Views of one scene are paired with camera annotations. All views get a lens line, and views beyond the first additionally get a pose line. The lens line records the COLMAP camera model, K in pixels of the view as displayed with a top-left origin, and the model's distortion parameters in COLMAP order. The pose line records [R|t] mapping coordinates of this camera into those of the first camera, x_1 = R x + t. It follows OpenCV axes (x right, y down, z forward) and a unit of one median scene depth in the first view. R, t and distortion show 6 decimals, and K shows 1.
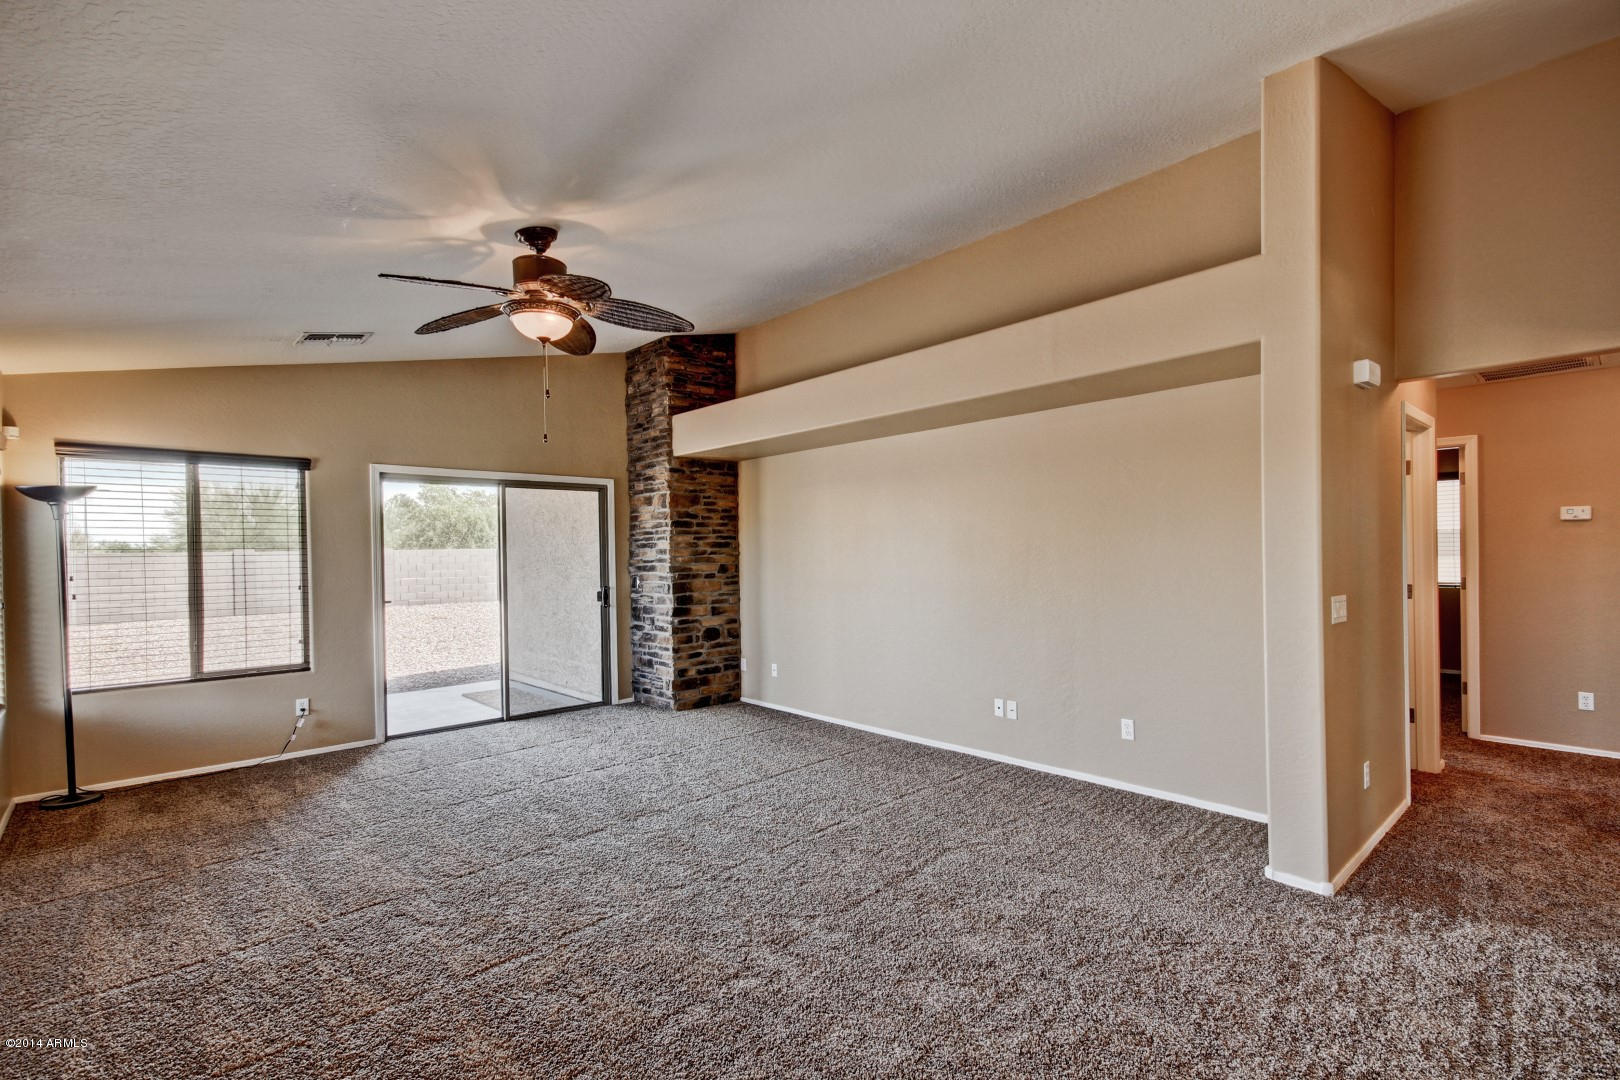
lens RADIAL K [[735.6, 0, 815.5], [0, 735.6, 551.8], [0, 0, 1]] dist [0.025819, -0.005062]
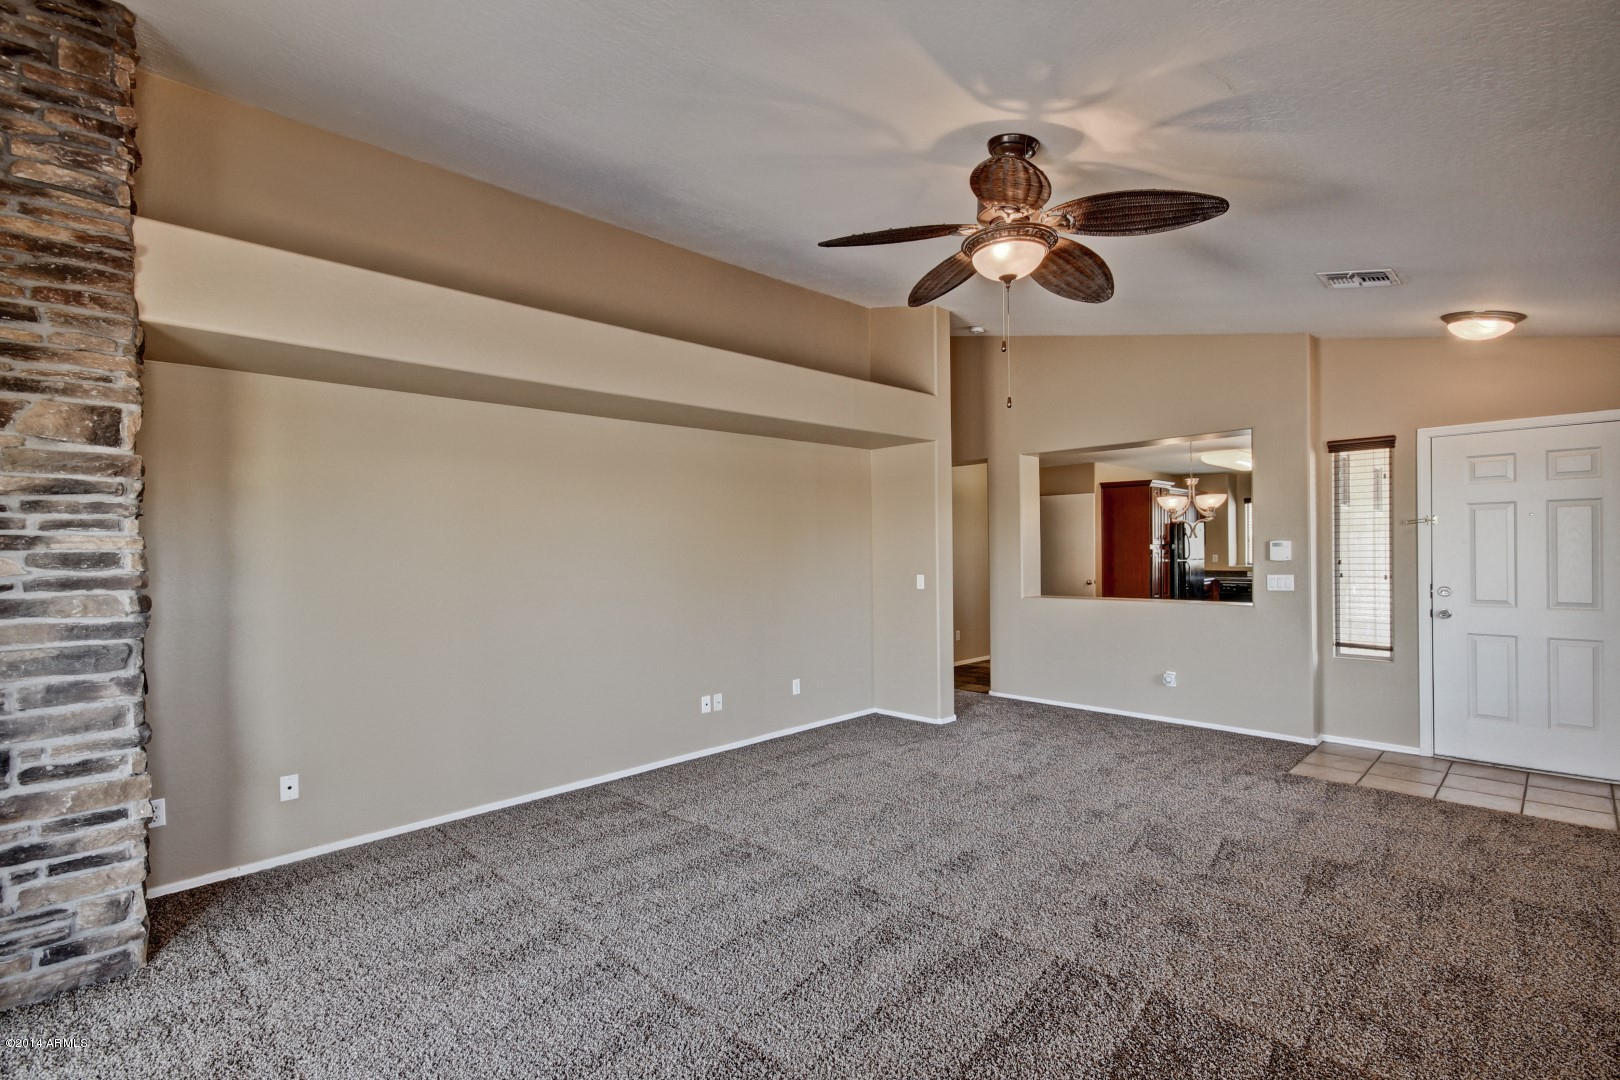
lens RADIAL K [[735.6, 0, 814.5], [0, 735.6, 542.6], [0, 0, 1]] dist [0.025819, -0.005062]
pose [[-0.025621, 0.025032, 0.999358, -0.596413], [0.016558, 0.999560, -0.024612, 0.006789], [-0.999535, 0.015917, -0.026024, 0.640976]]
